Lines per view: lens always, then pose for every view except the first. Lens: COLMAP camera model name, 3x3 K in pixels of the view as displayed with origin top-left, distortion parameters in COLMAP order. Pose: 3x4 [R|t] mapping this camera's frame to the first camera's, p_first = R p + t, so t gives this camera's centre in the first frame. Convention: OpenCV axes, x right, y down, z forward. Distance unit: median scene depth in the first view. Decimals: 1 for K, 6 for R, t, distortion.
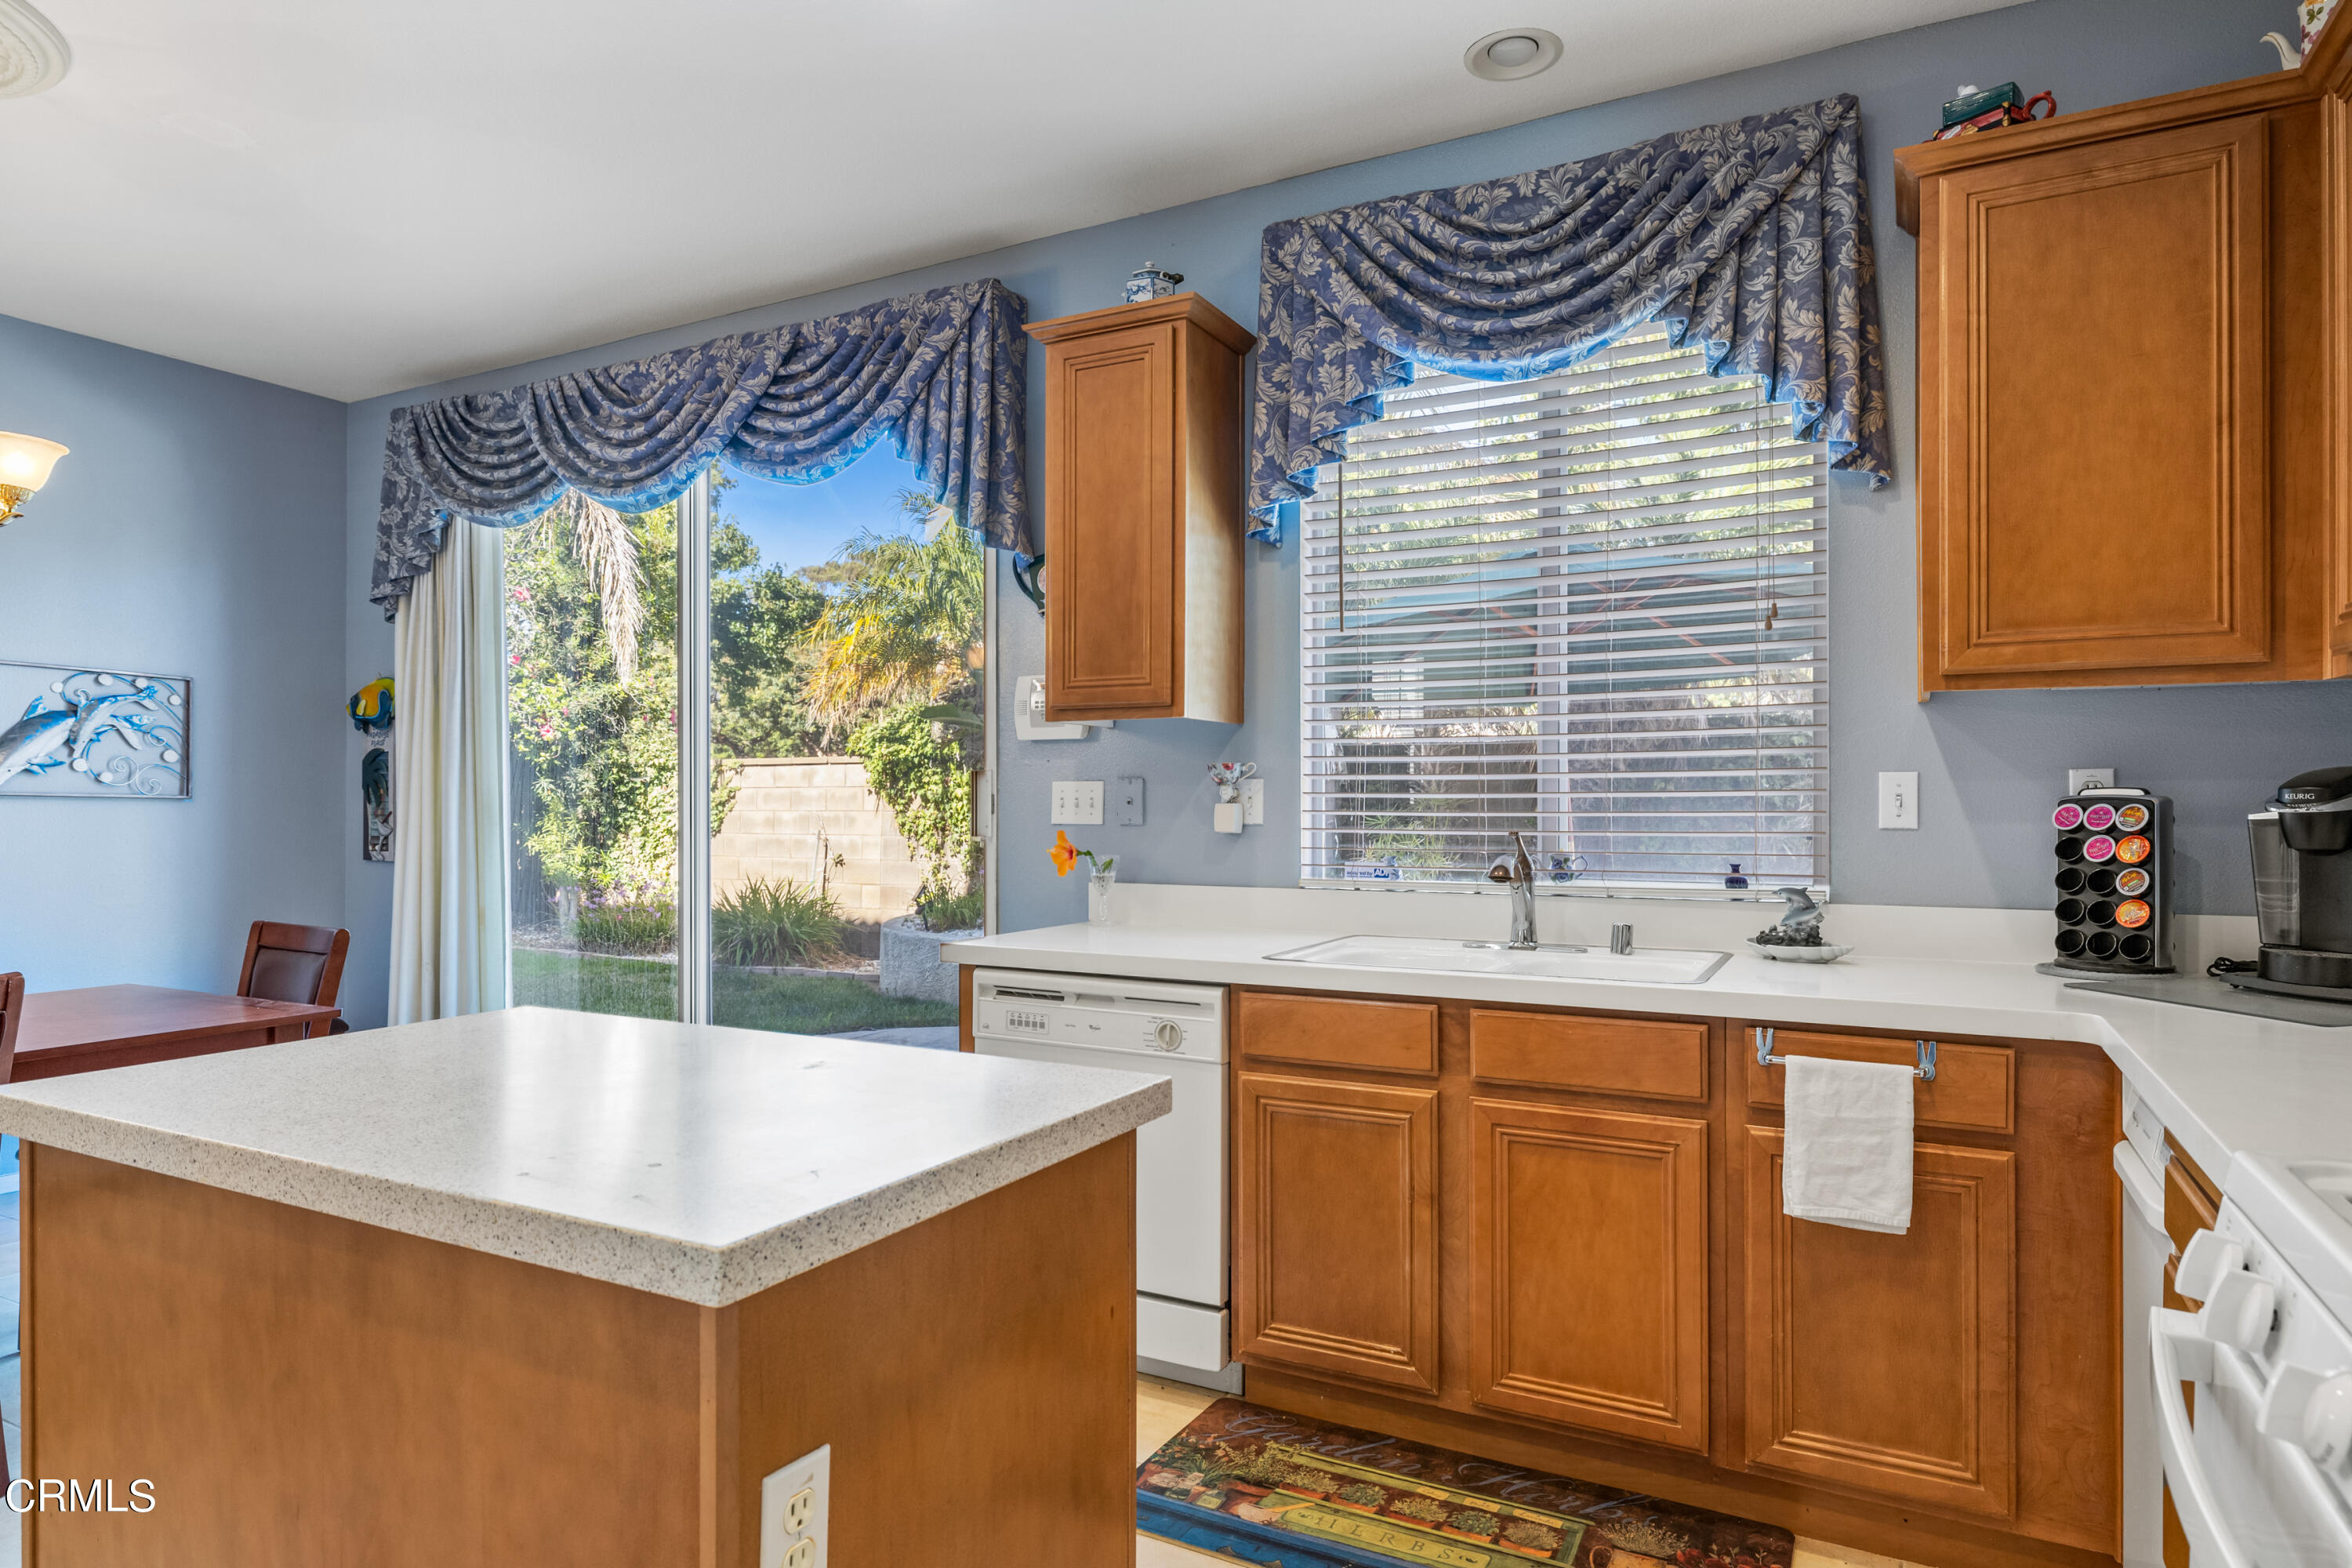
lens RADIAL K [[1336.3, 0, 1171.6], [0, 1336.3, 792.7], [0, 0, 1]] dist [0.003347, 0.002055]
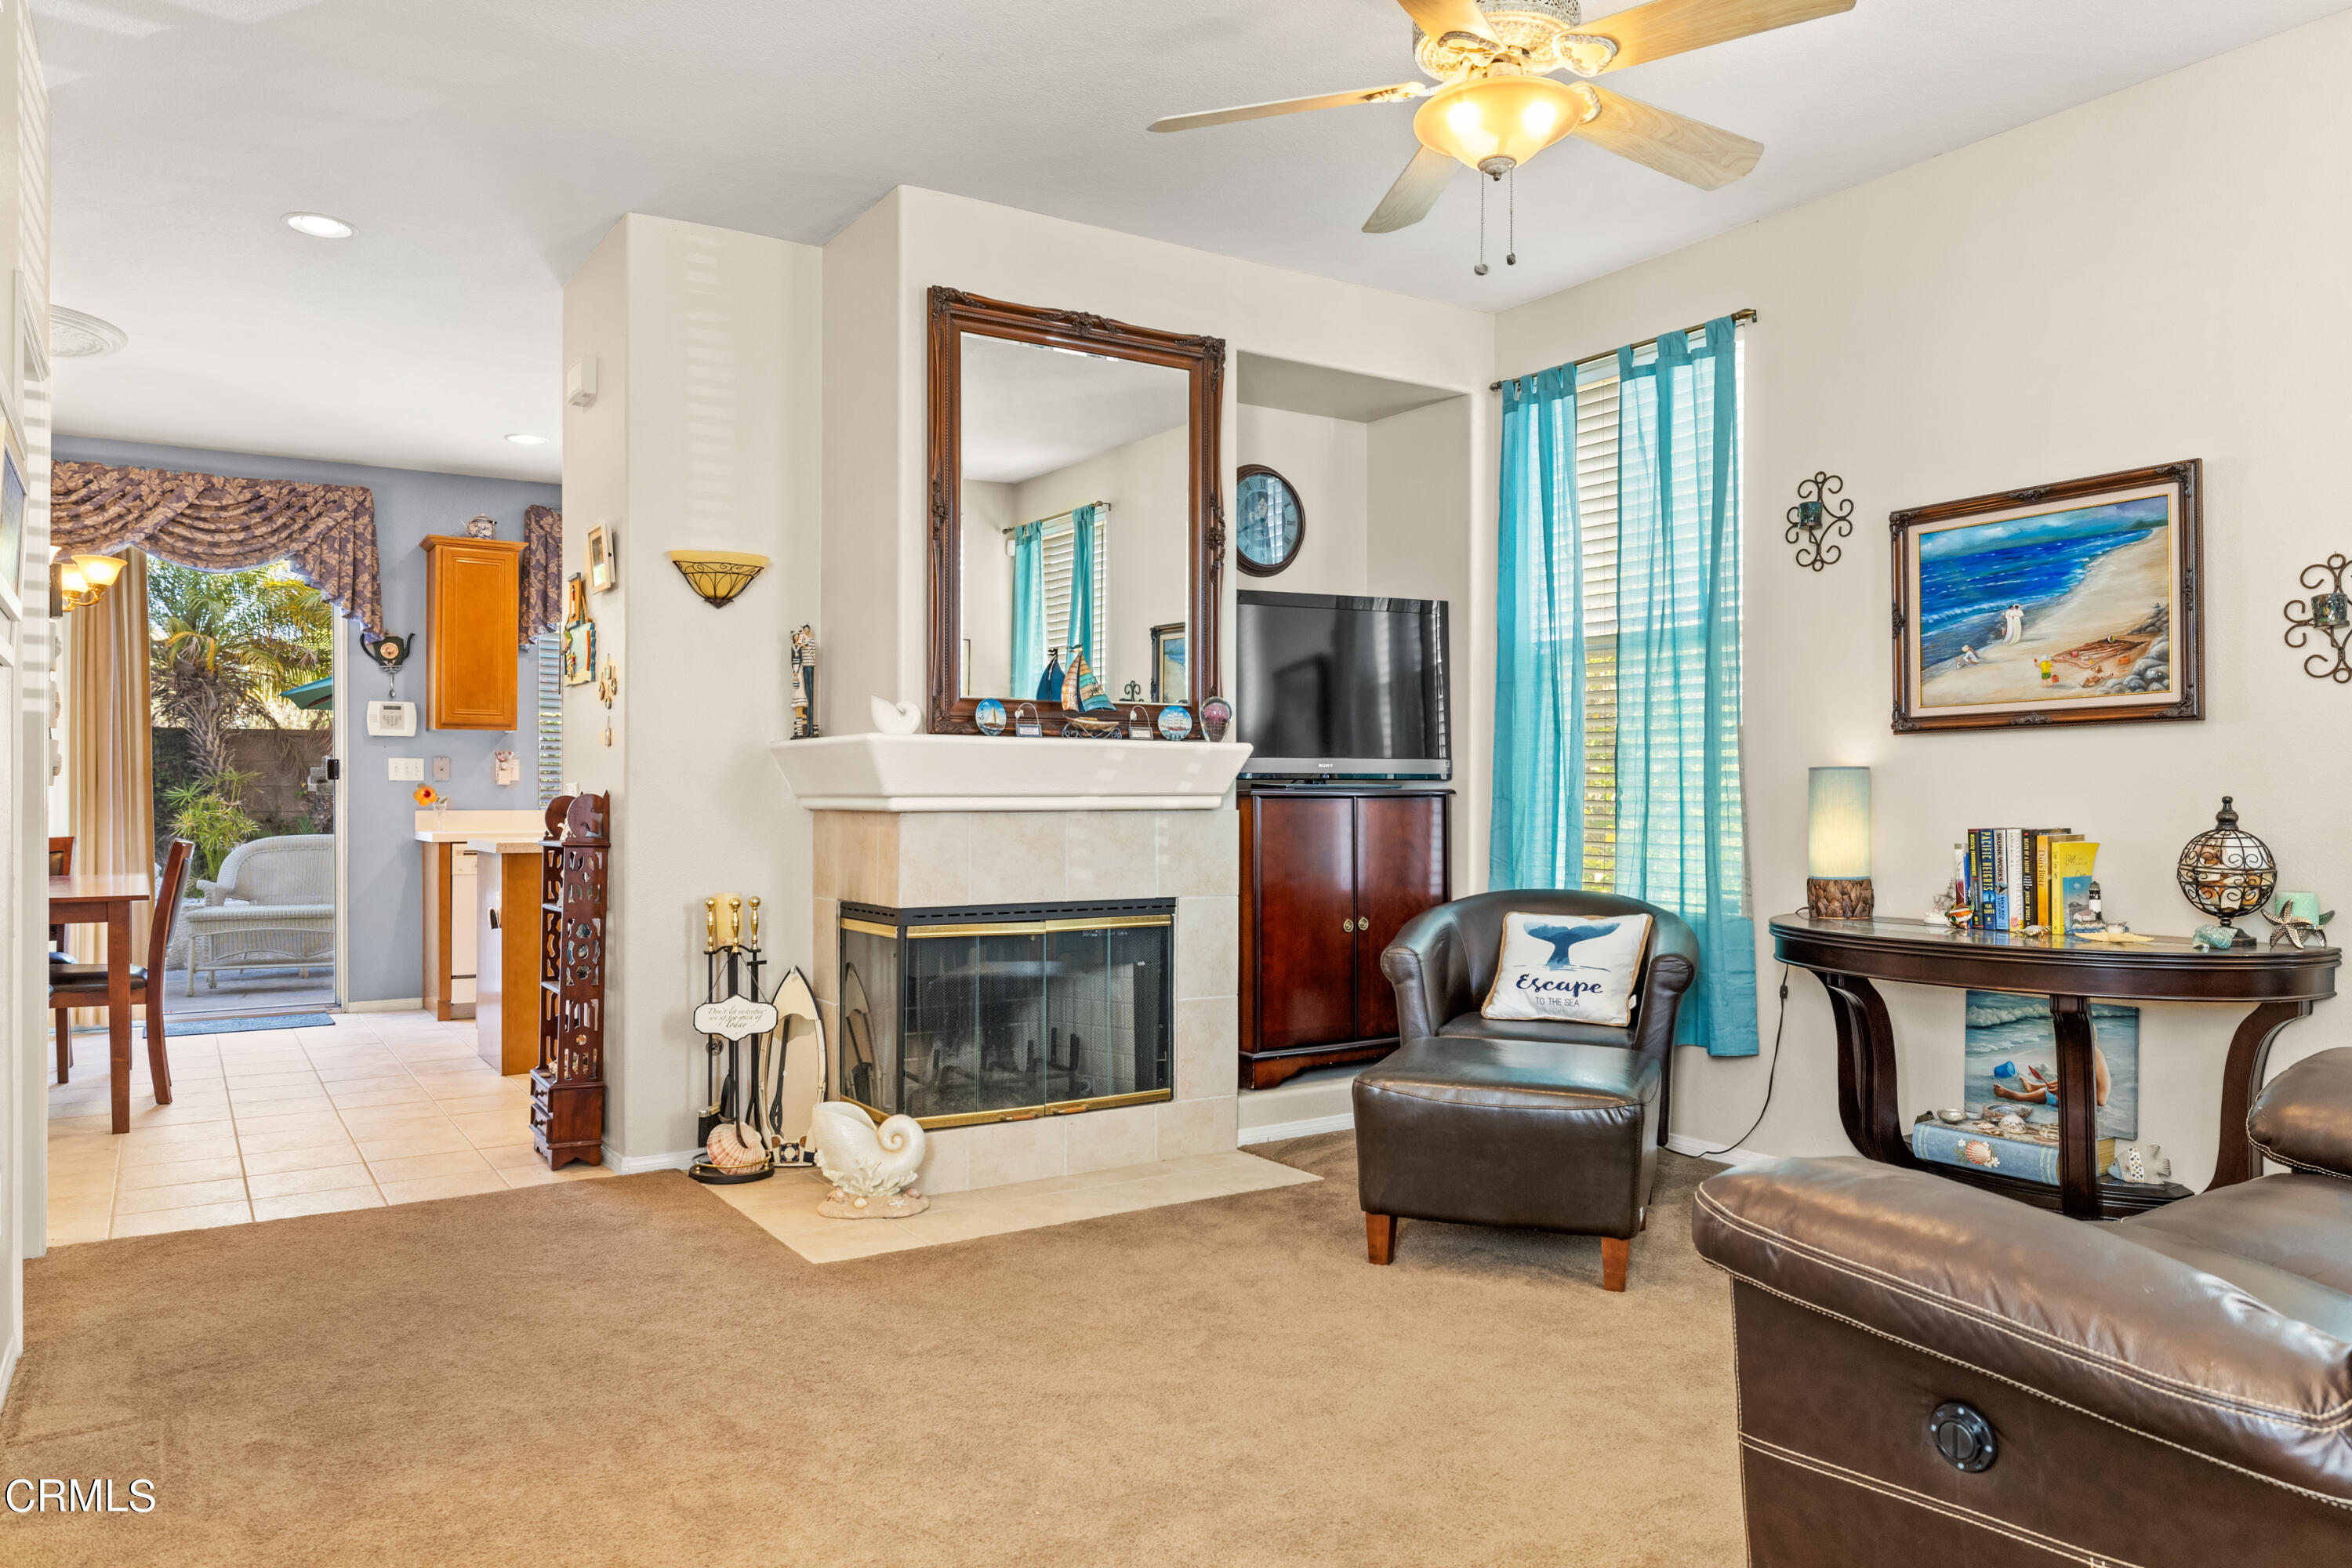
lens RADIAL K [[1575.8, 0, 1176.0], [0, 1575.8, 784.0], [0, 0, 1]] dist [-0.000773, -0.000661]
pose [[0.481762, 0.009831, 0.876247, -1.889879], [-0.001517, 0.999945, -0.010385, 0.061896], [-0.876301, 0.003673, 0.481751, -1.307994]]
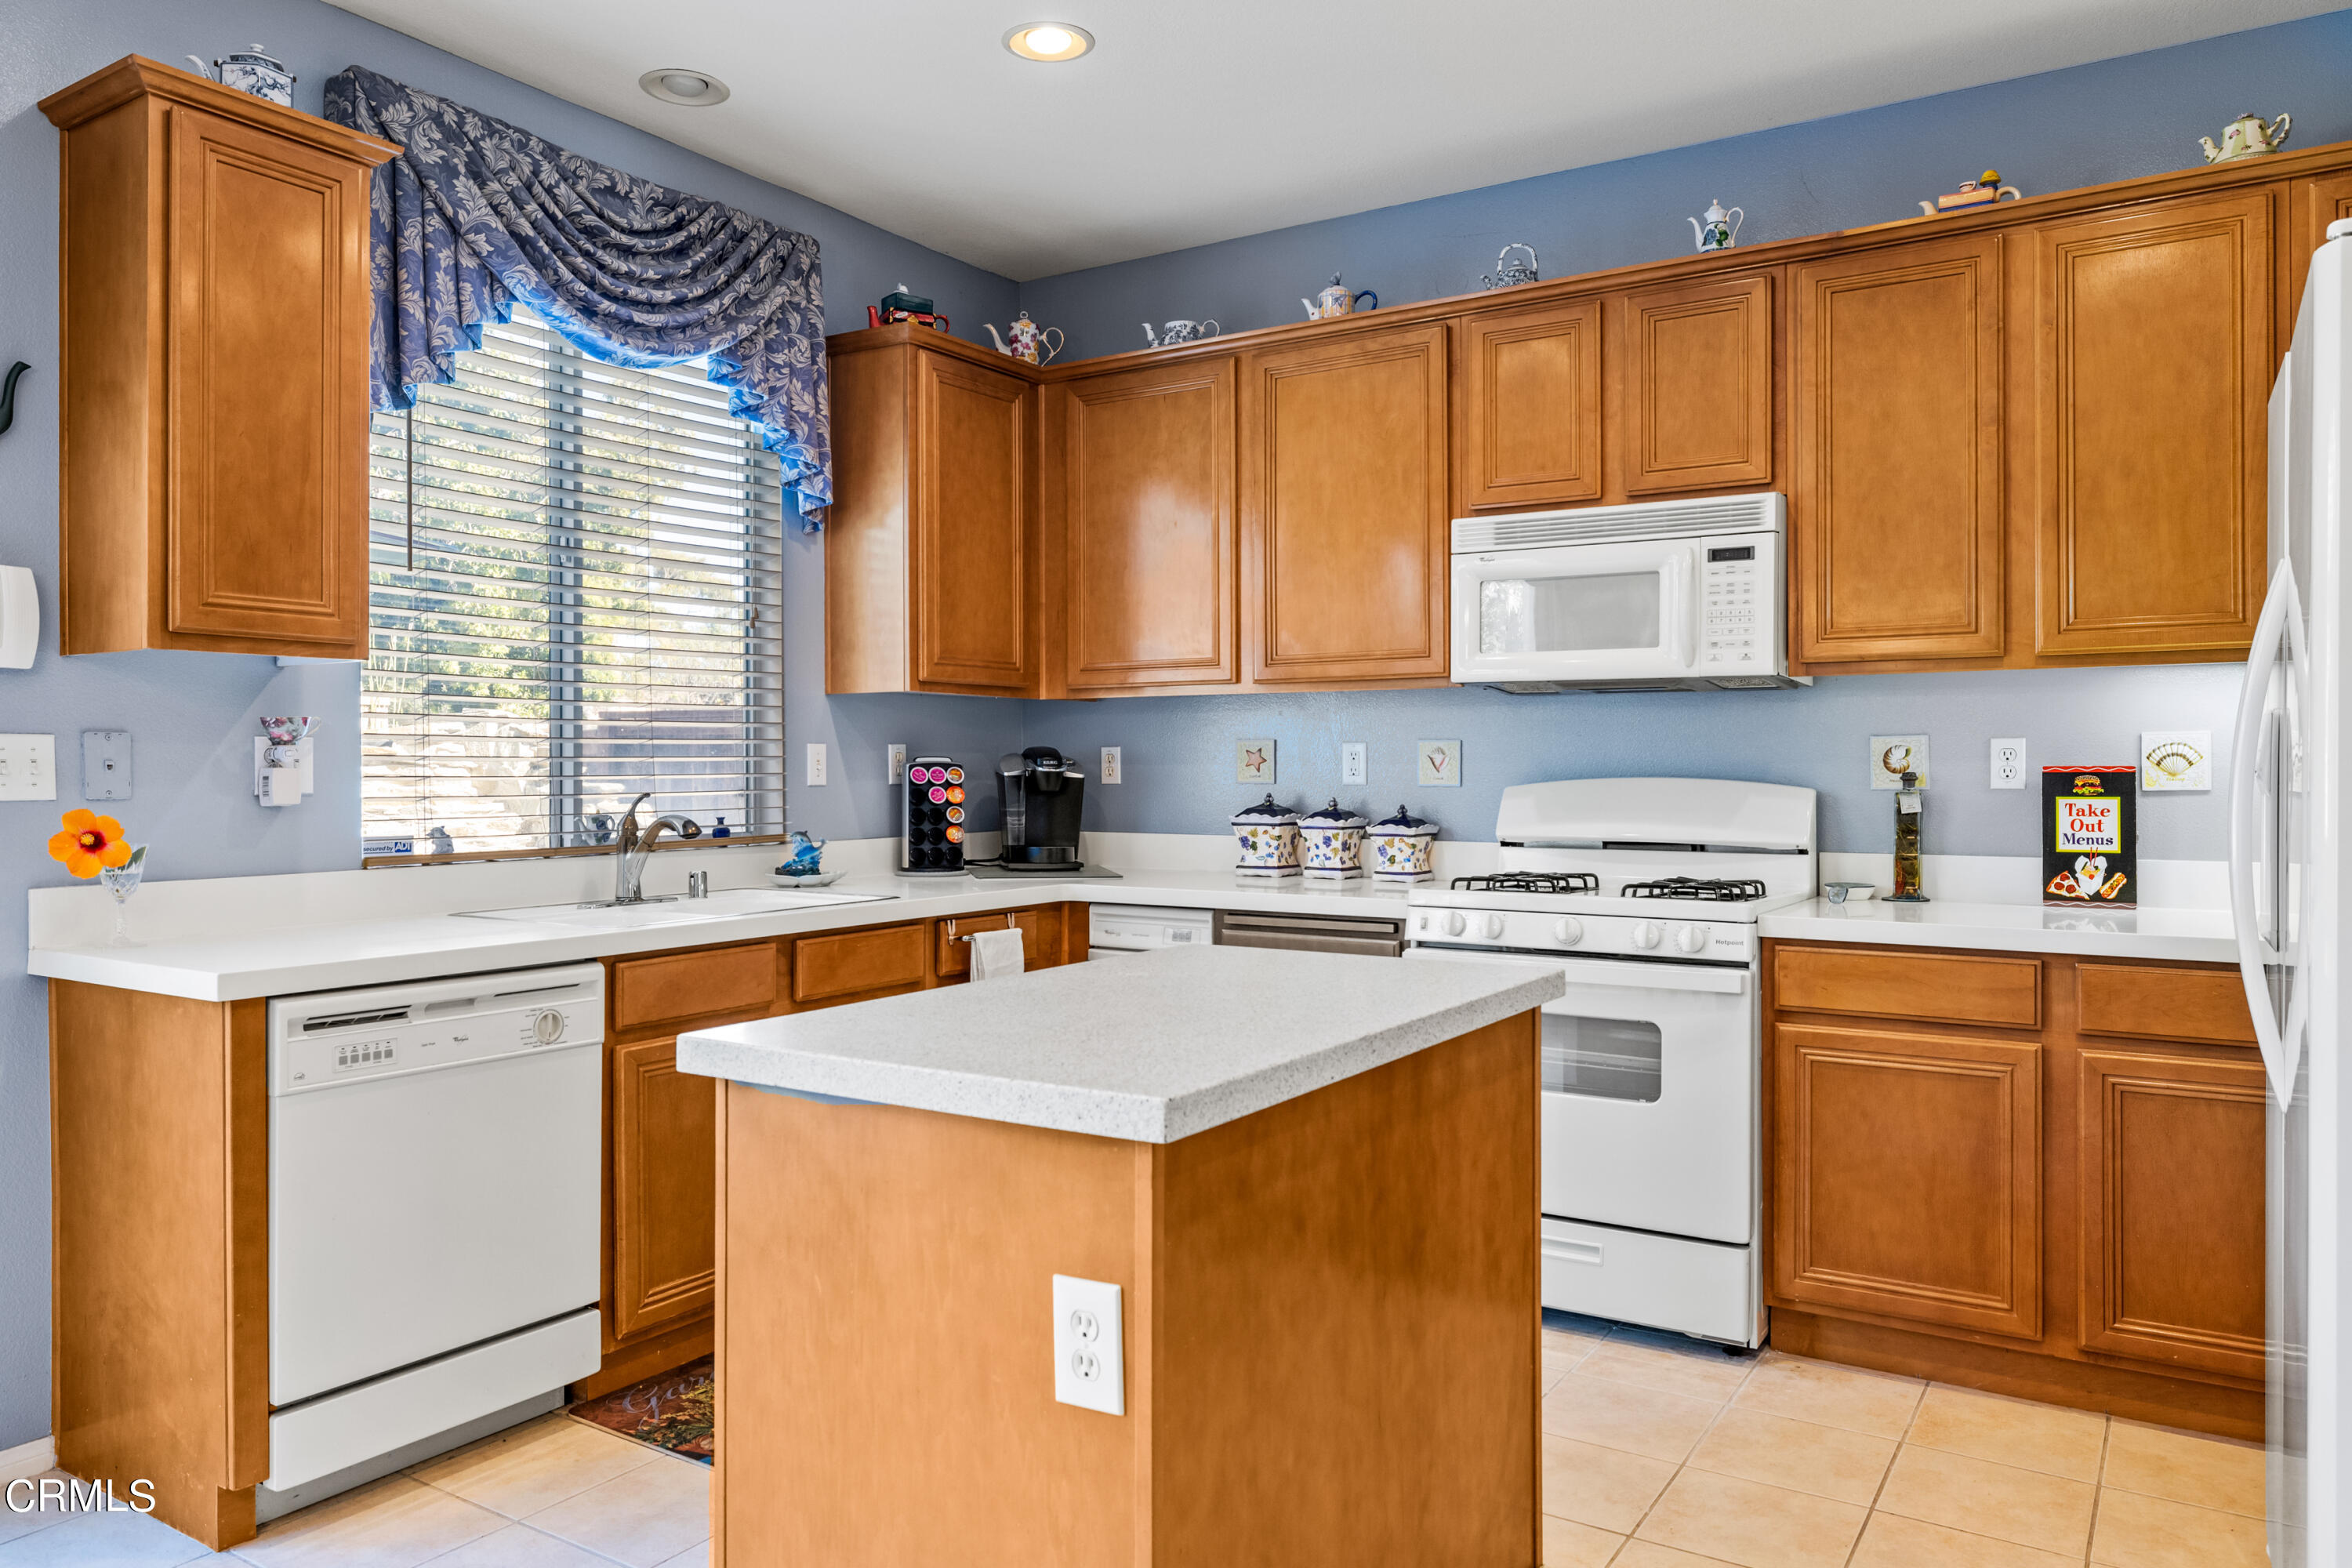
lens RADIAL K [[1602.2, 0, 1178.8], [0, 1602.2, 755.7], [0, 0, 1]] dist [-0.000020, -0.000493]
pose [[0.078064, 0.007545, 0.996920, -0.988315], [-0.003898, 0.999966, -0.007263, 0.006470], [-0.996941, -0.003319, 0.078090, 0.472768]]
